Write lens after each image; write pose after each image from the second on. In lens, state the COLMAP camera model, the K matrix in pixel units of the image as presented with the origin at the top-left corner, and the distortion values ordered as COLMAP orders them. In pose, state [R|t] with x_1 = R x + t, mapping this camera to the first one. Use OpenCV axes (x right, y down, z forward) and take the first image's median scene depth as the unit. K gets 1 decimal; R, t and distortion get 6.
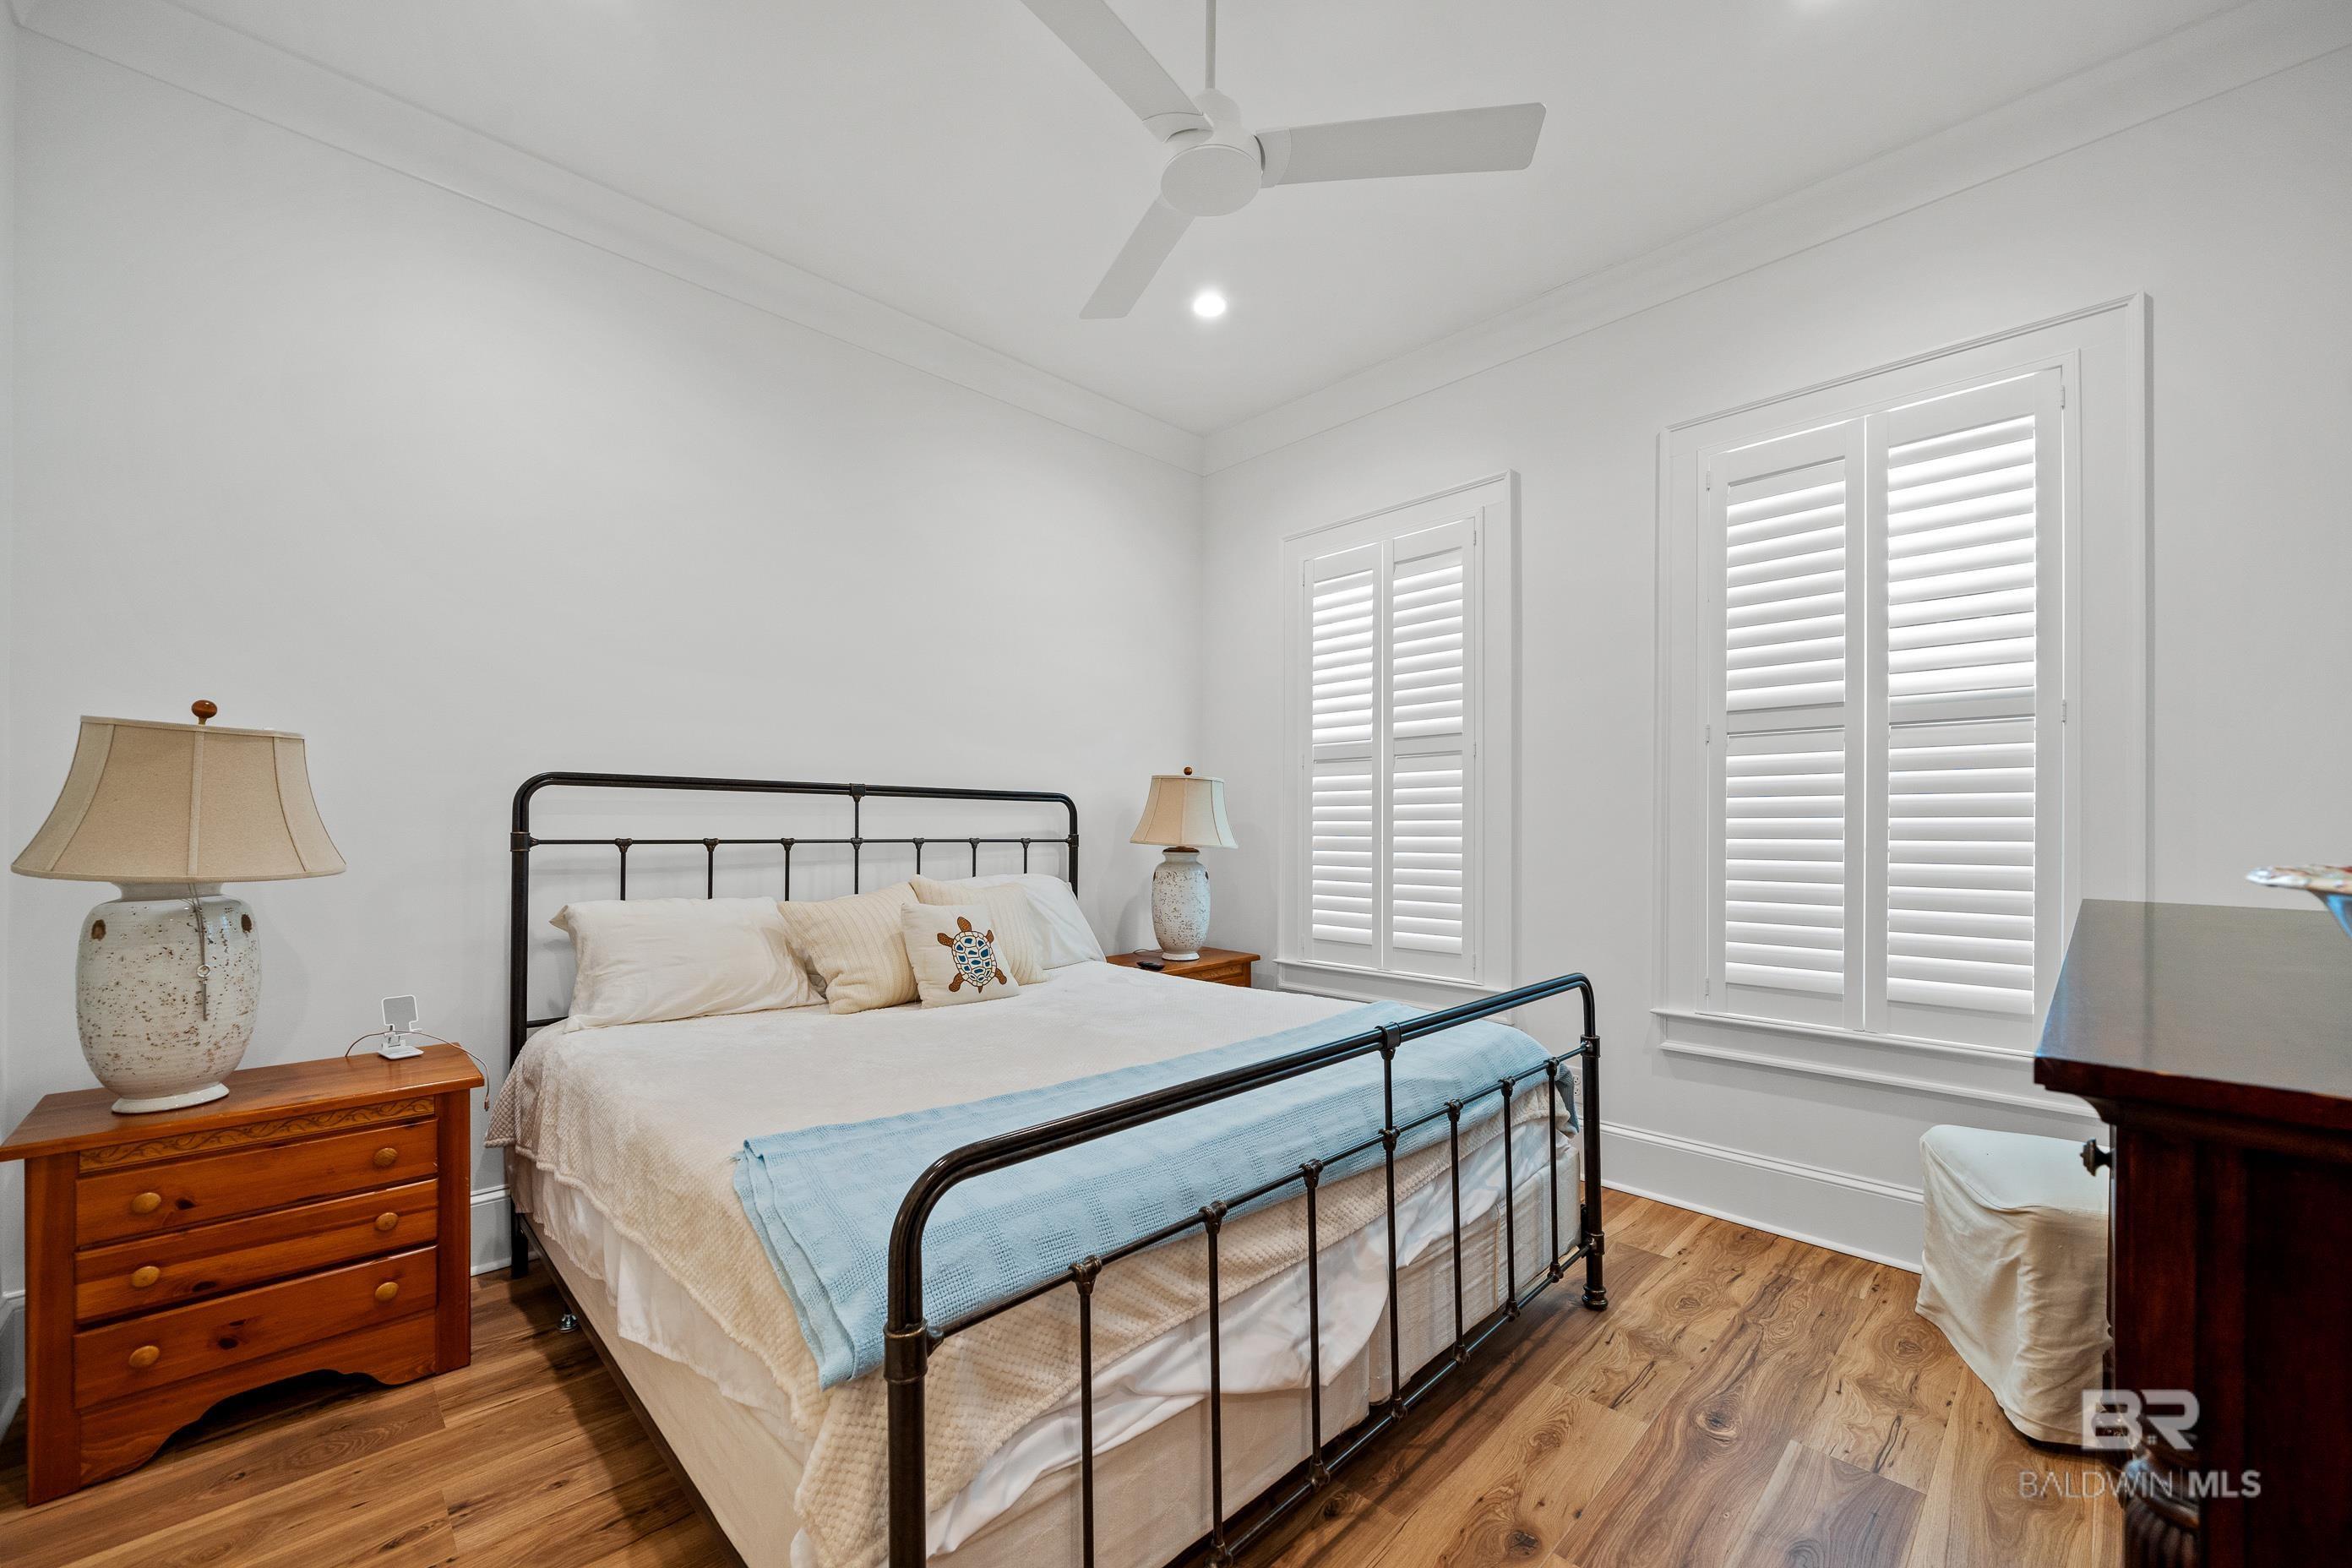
lens RADIAL K [[929.9, 0, 1182.0], [0, 929.9, 793.7], [0, 0, 1]] dist [0.000349, -0.000020]
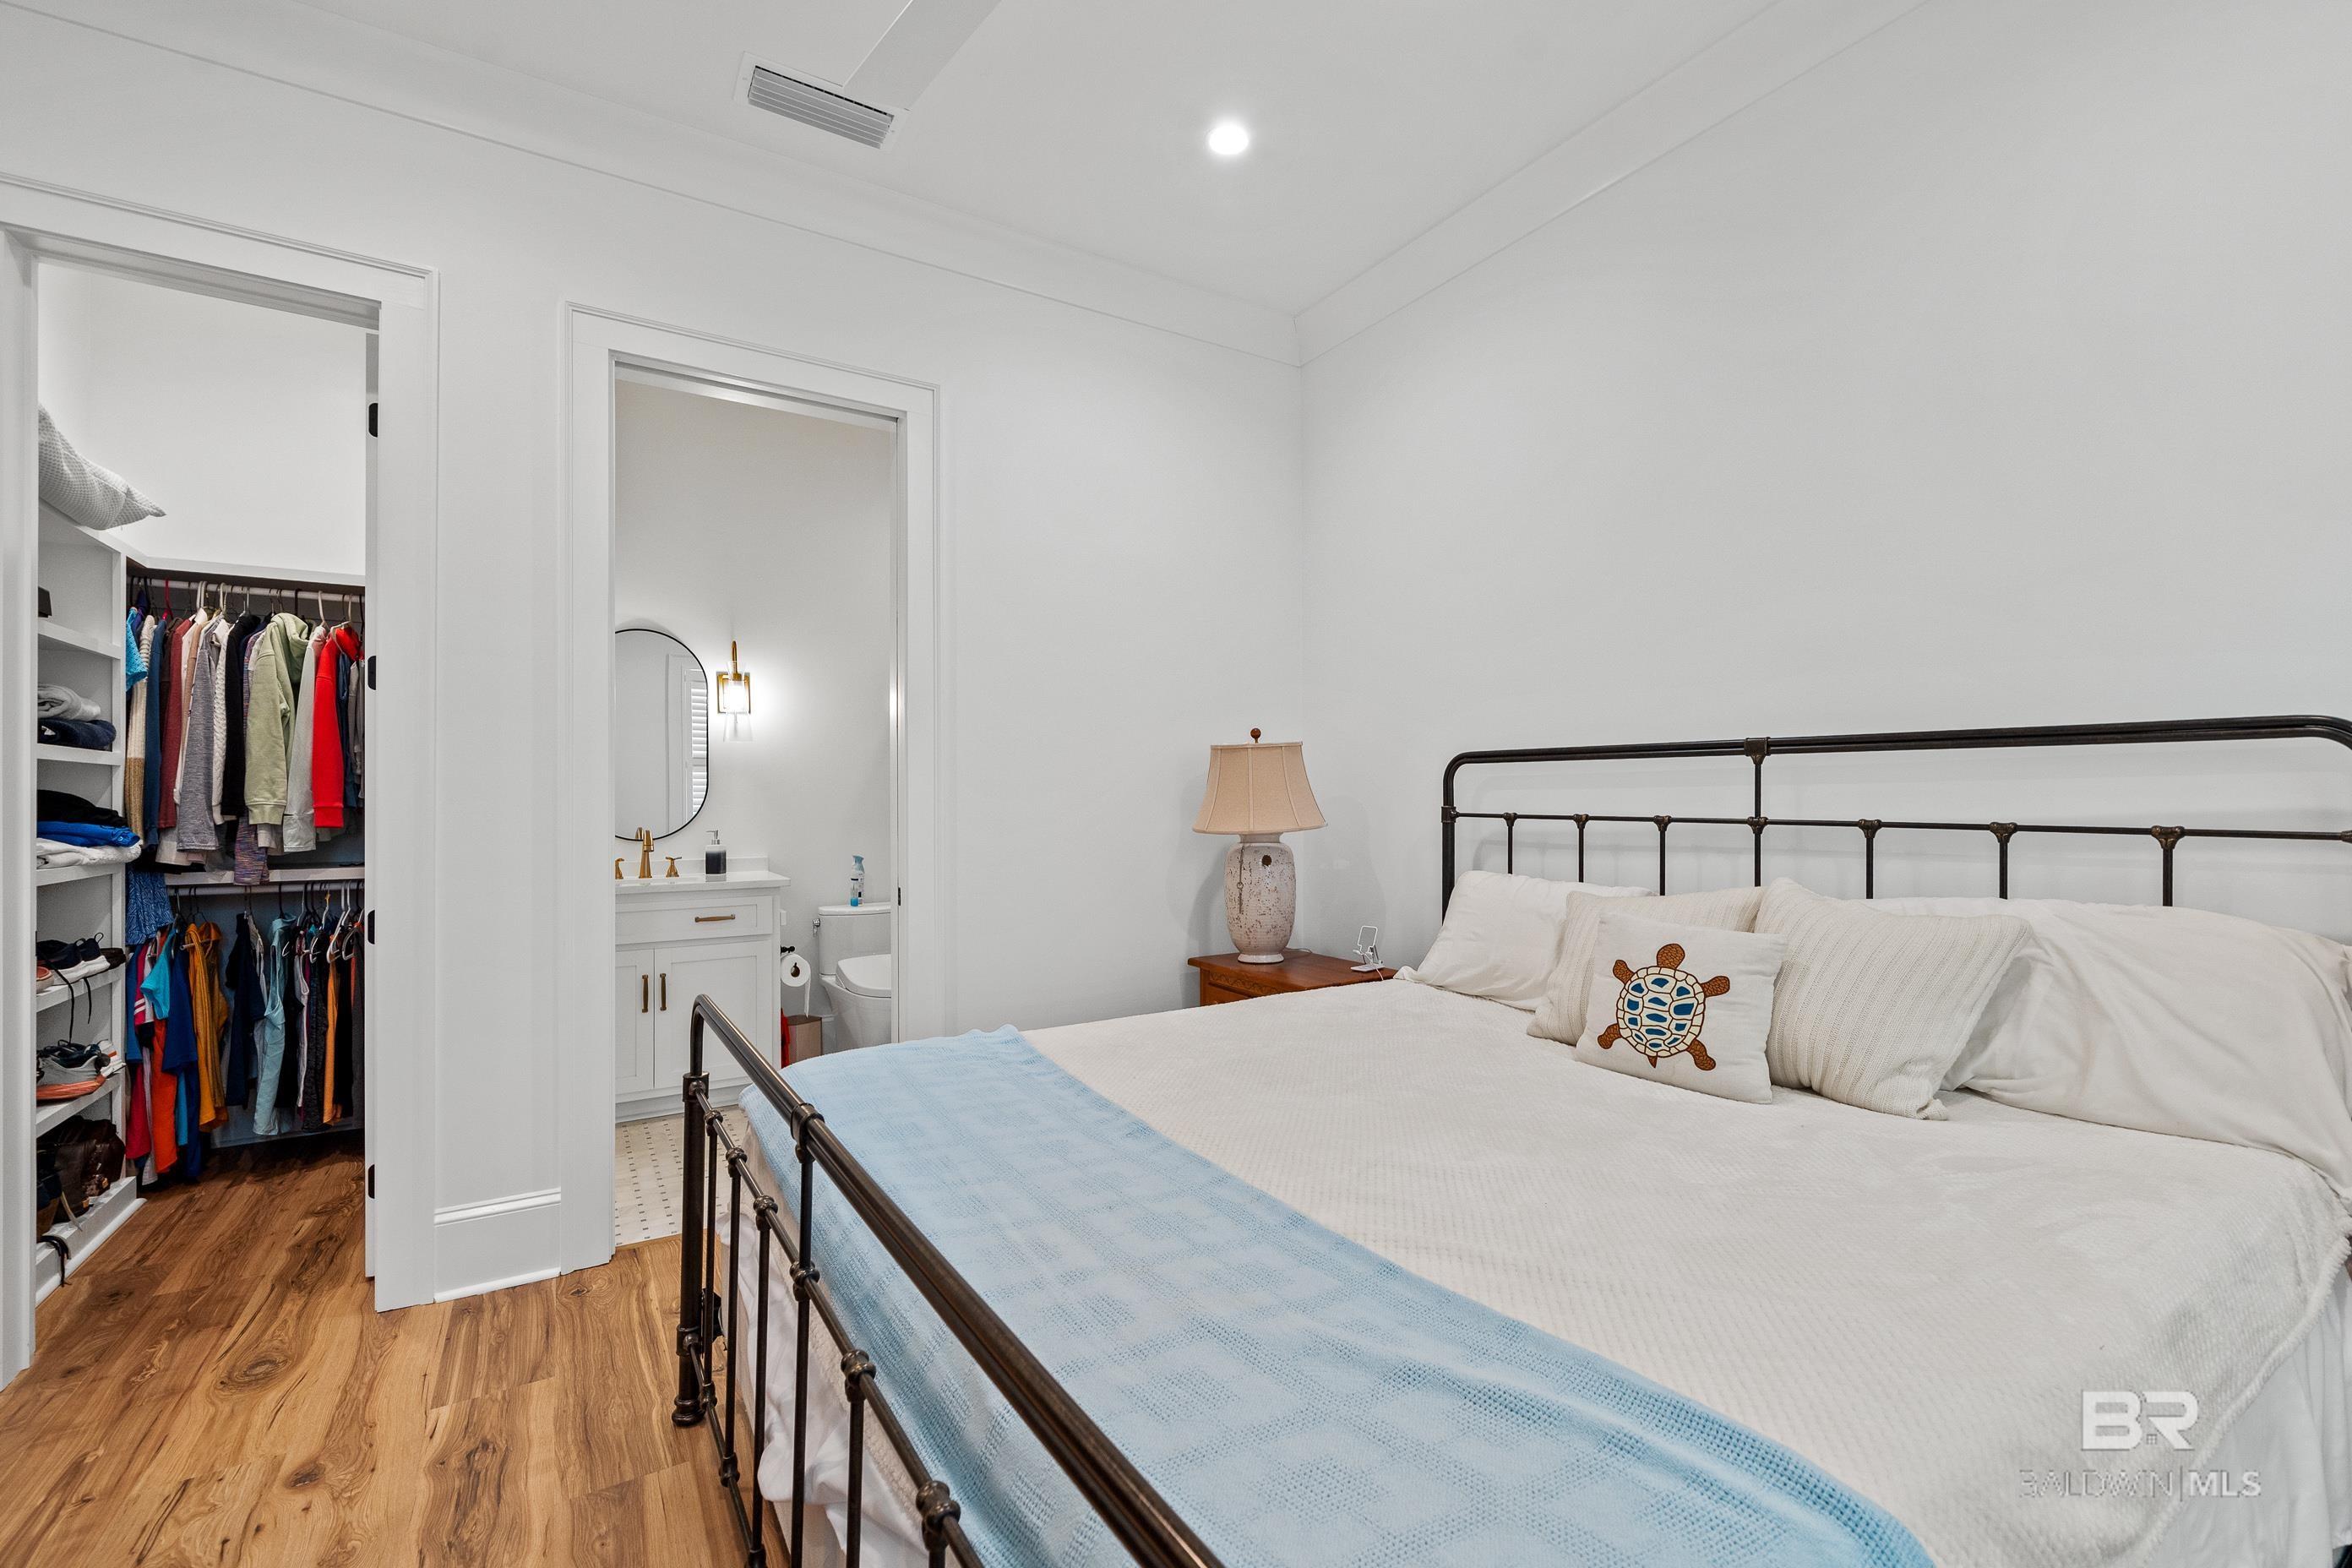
lens RADIAL K [[929.9, 0, 1182.0], [0, 929.9, 793.7], [0, 0, 1]] dist [0.000349, -0.000020]
pose [[-0.180801, -0.009573, -0.983473, 0.447942], [0.036710, 0.999190, -0.016475, 0.029303], [0.982834, -0.039082, -0.180303, 0.798735]]
